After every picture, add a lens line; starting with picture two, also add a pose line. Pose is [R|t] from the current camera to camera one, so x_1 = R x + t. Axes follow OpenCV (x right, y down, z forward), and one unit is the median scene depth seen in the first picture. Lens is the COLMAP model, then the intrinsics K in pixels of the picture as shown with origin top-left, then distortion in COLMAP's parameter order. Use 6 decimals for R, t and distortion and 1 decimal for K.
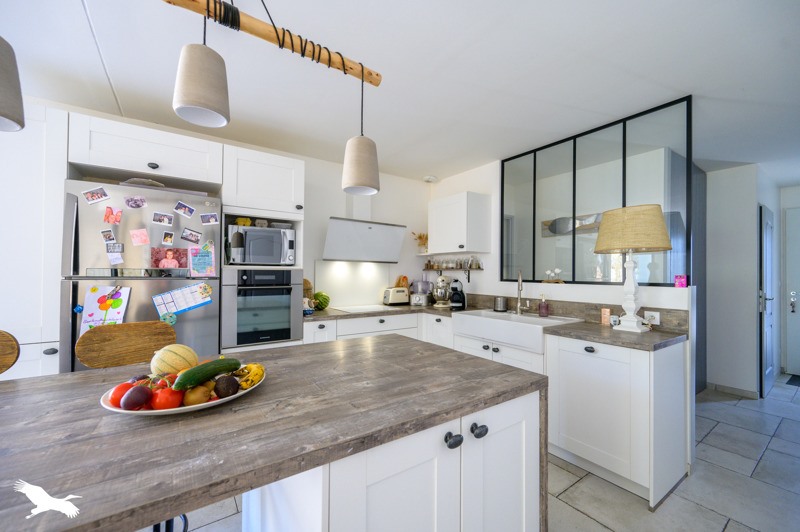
lens RADIAL K [[319.0, 0, 404.1], [0, 319.0, 270.9], [0, 0, 1]] dist [0.000261, -0.000036]
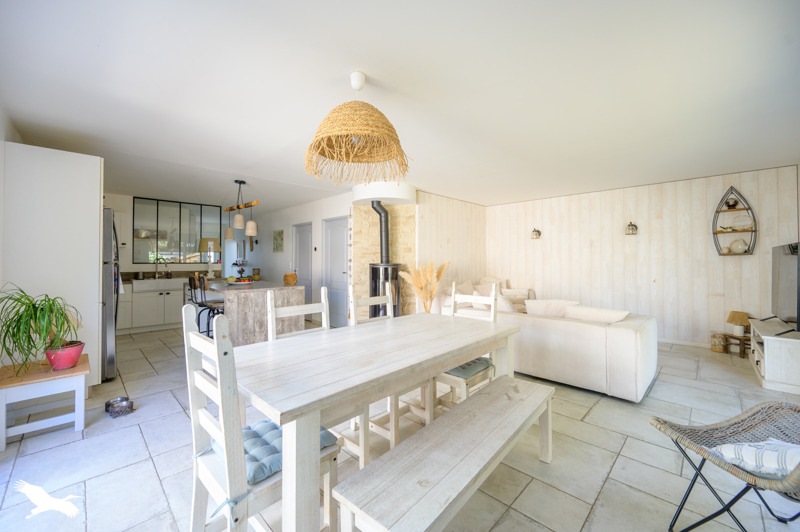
lens RADIAL K [[319.0, 0, 399.6], [0, 319.0, 261.1], [0, 0, 1]] dist [0.000261, -0.000036]
pose [[-0.175606, -0.009493, 0.984415, -1.957772], [-0.010218, 0.999917, 0.007820, -0.013361], [-0.984408, -0.008685, -0.175688, -0.188485]]
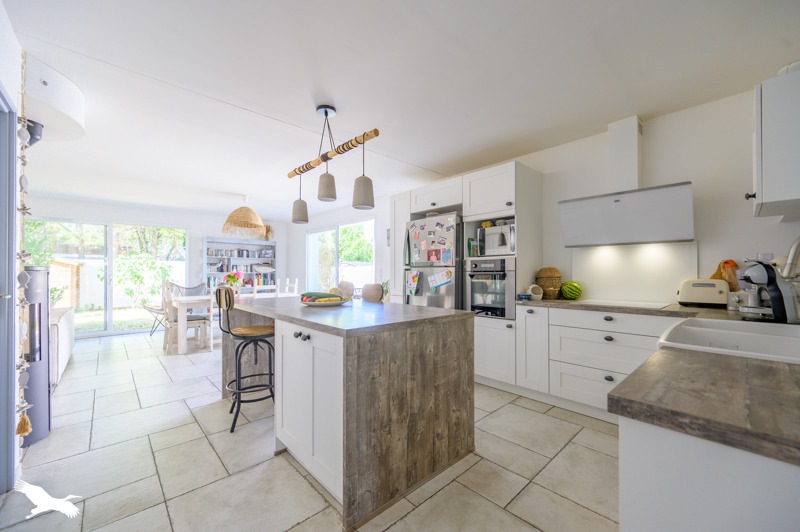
lens RADIAL K [[319.0, 0, 405.0], [0, 319.0, 271.2], [0, 0, 1]] dist [0.000261, -0.000036]
pose [[0.141964, -0.014056, -0.989772, 0.864345], [0.015294, 0.999811, -0.012005, 0.058651], [0.989754, -0.013434, 0.142152, 0.534046]]
